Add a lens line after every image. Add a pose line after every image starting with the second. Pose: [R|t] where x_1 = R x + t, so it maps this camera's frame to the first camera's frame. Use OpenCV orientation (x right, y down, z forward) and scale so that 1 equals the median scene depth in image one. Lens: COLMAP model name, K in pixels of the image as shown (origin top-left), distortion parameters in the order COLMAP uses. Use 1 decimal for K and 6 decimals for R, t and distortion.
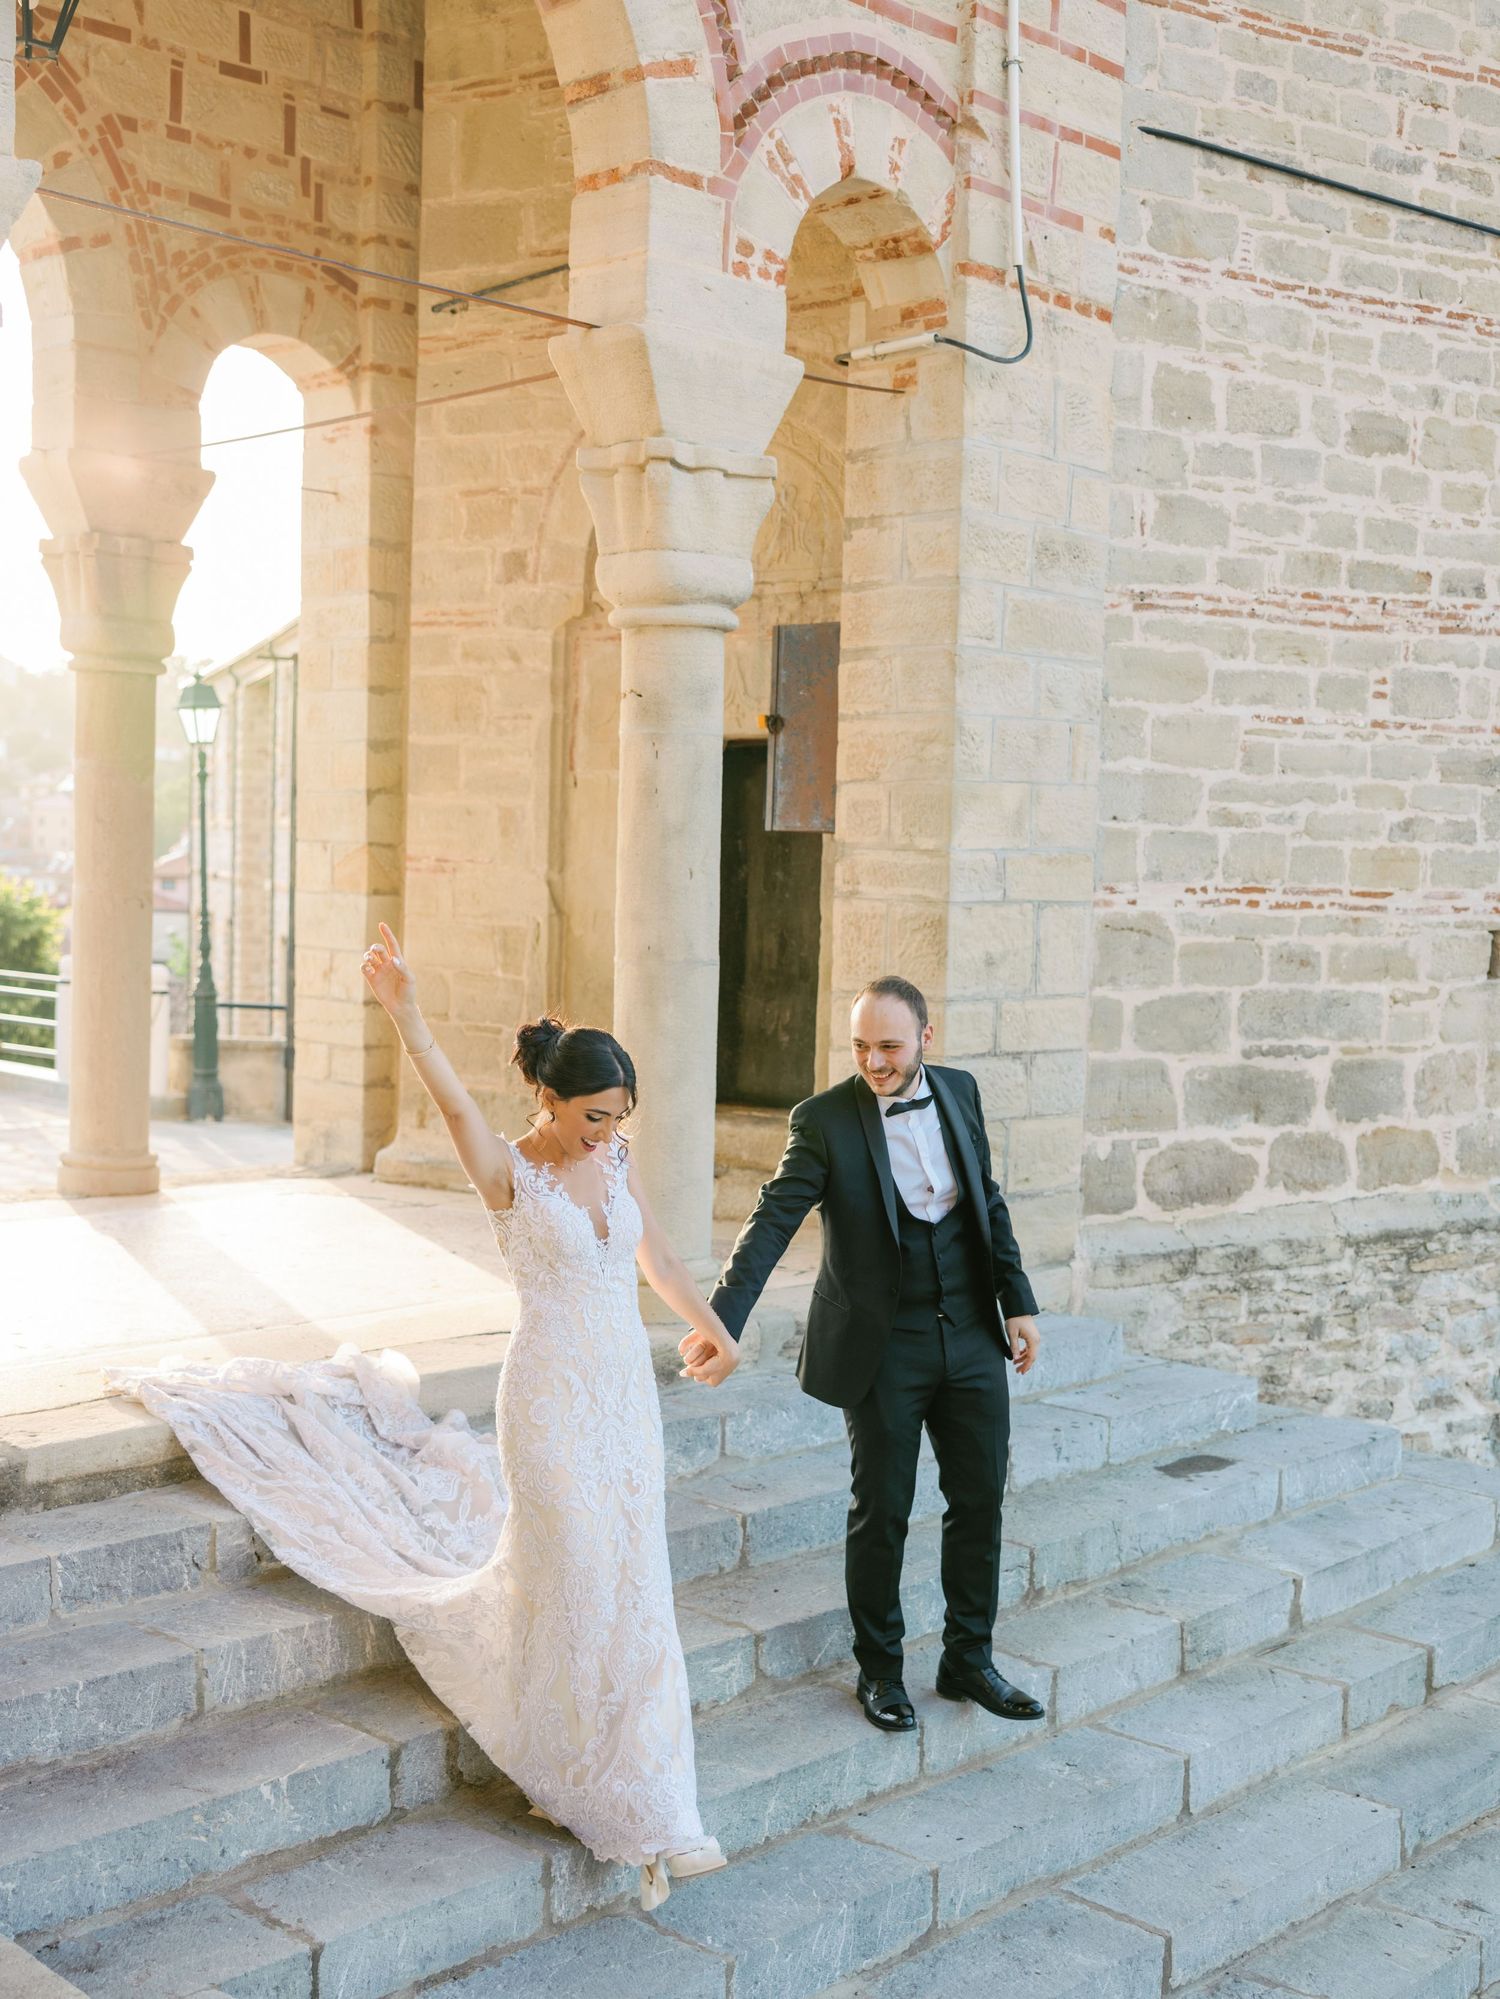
lens RADIAL K [[2310.3, 0, 750.0], [0, 2310.3, 999.5], [0, 0, 1]] dist [-0.004639, 0.032382]
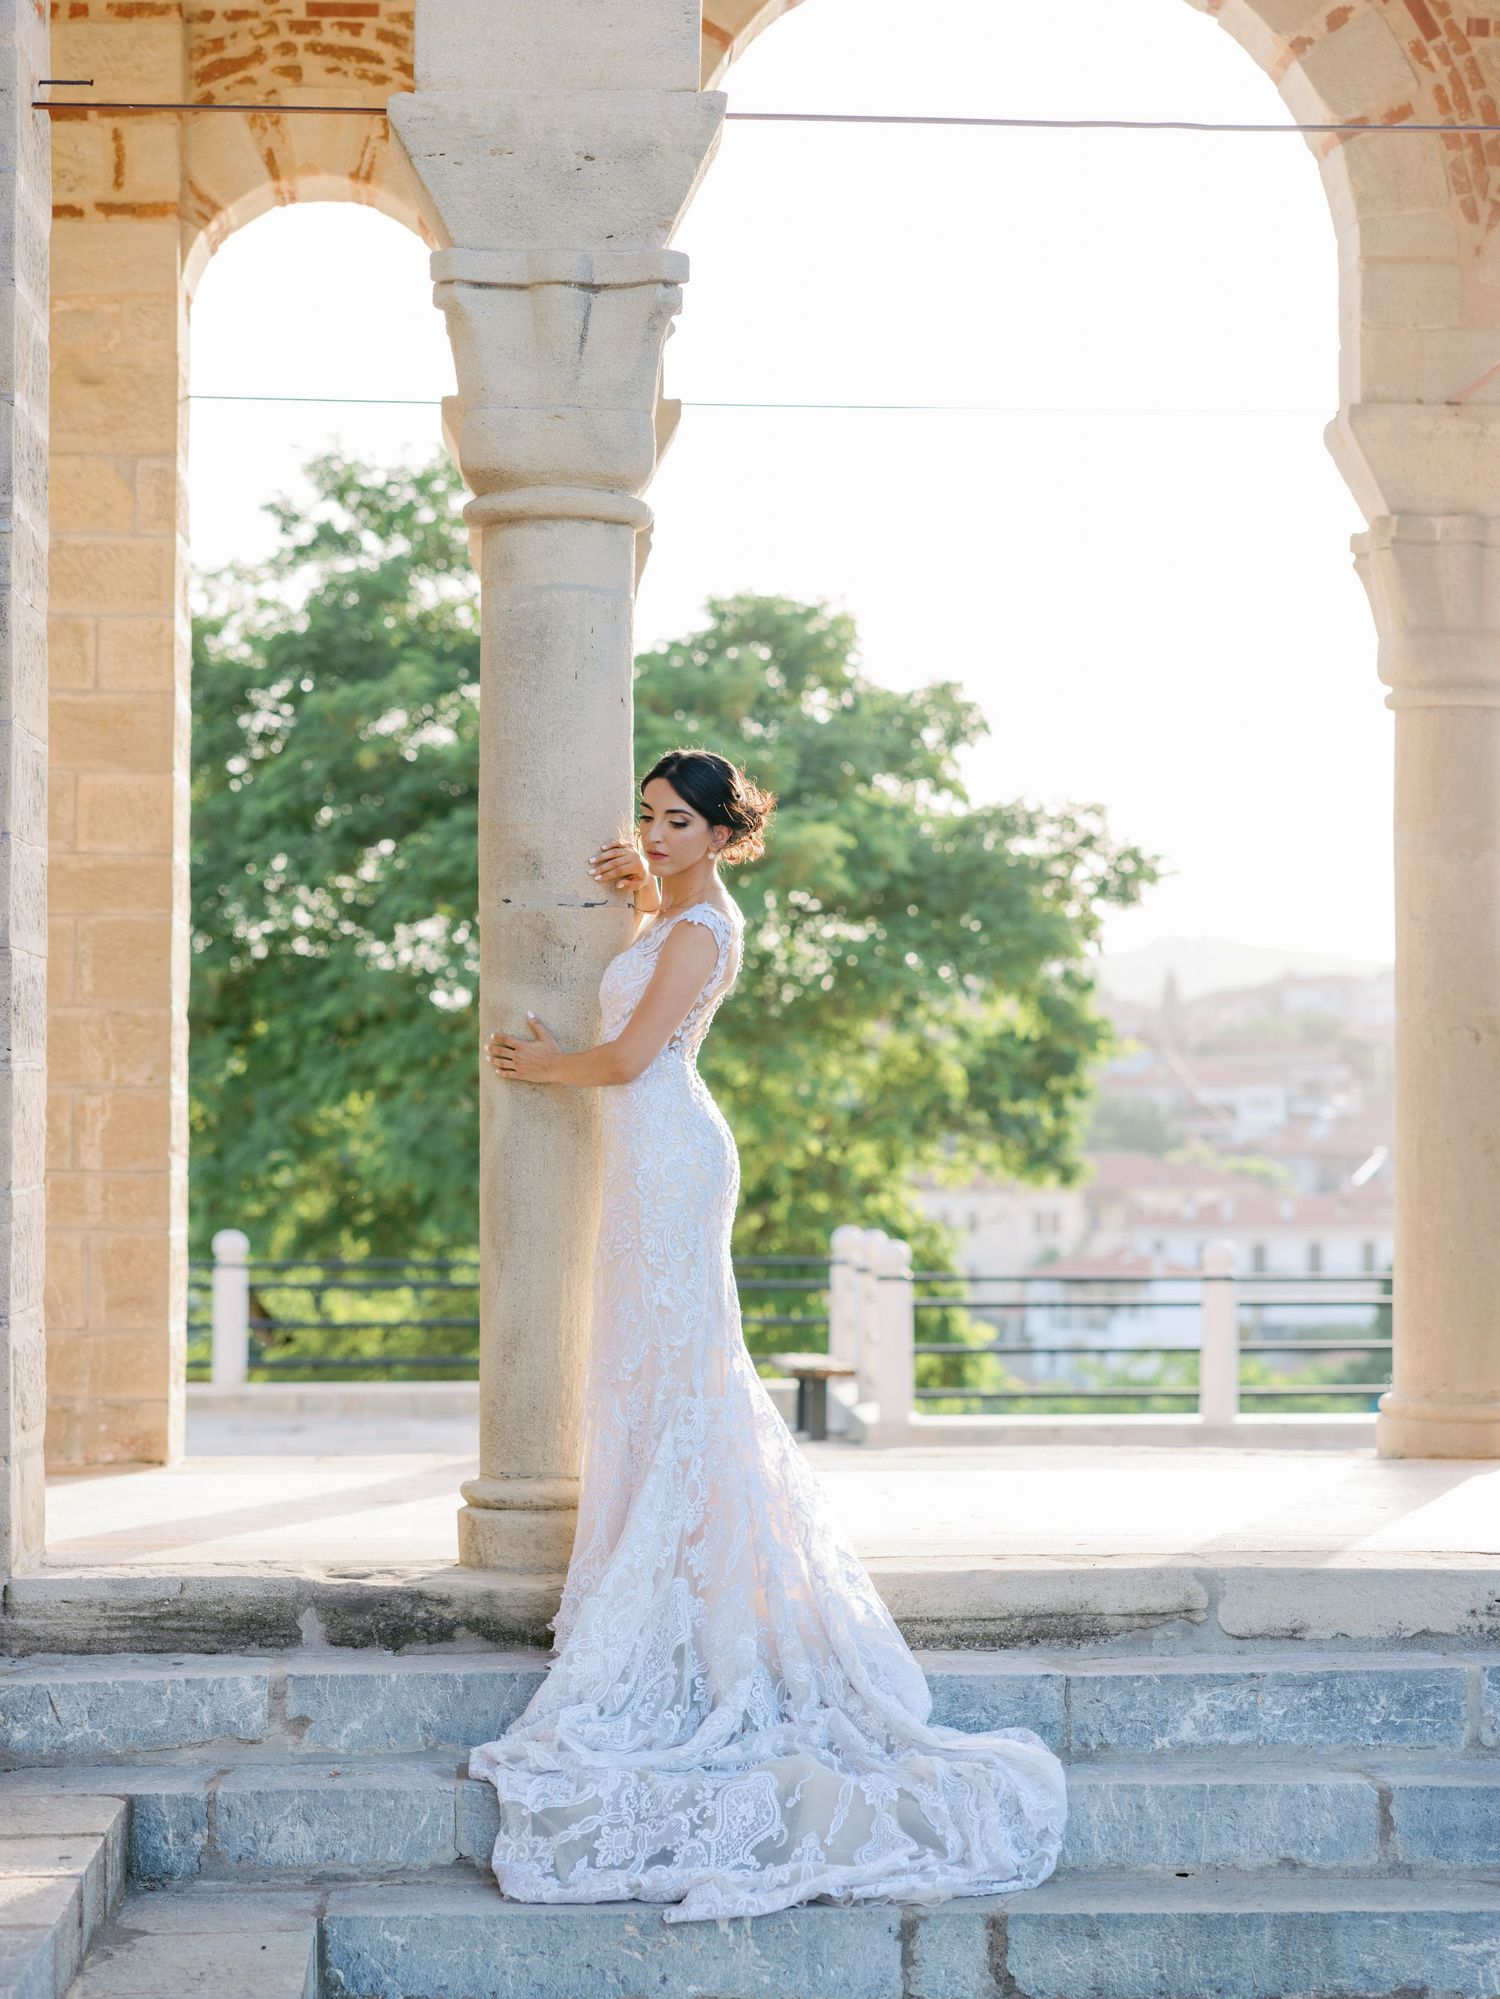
lens RADIAL K [[4301.0, 0, 750.0], [0, 4301.0, 999.5], [0, 0, 1]] dist [0.026103, 0.090026]
pose [[0.739566, -0.049056, -0.671294, 0.436650], [-0.024872, 0.994668, -0.100089, 0.081350], [0.672624, 0.090719, 0.734402, -0.092978]]
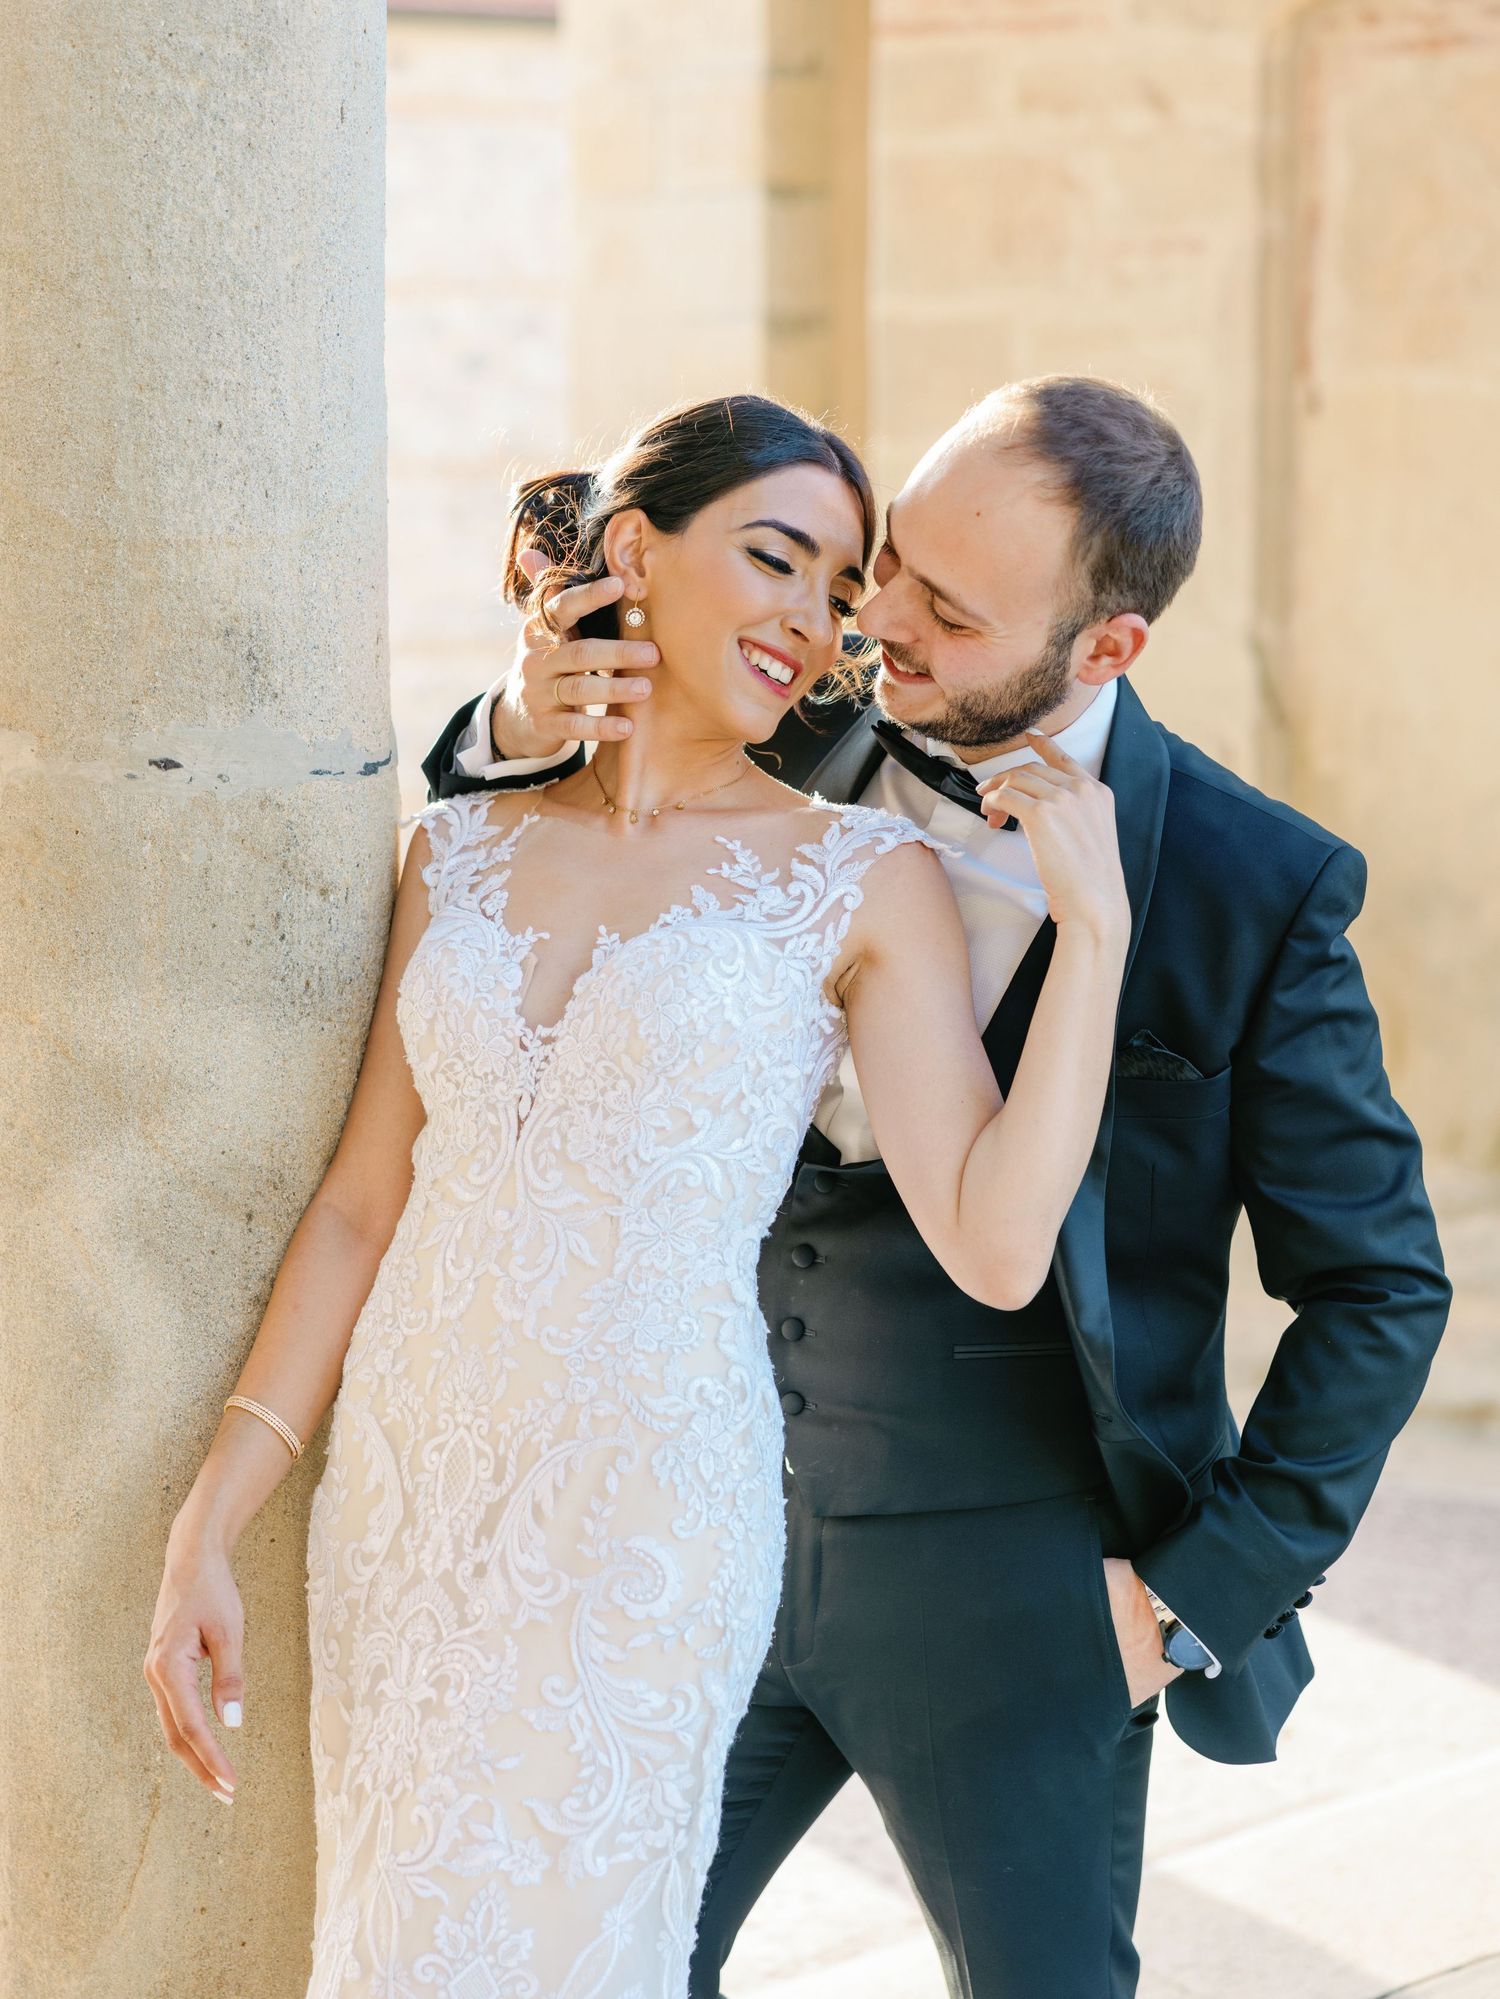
lens RADIAL K [[4326.1, 0, 744.9], [0, 4326.1, 829.7], [0, 0, 1]] dist [0.031725, 0.054798]
pose [[0.999514, -0.025326, -0.018157, -0.165937], [0.025471, 0.999645, 0.007782, -0.026249], [0.017954, -0.008240, 0.999805, 0.226476]]
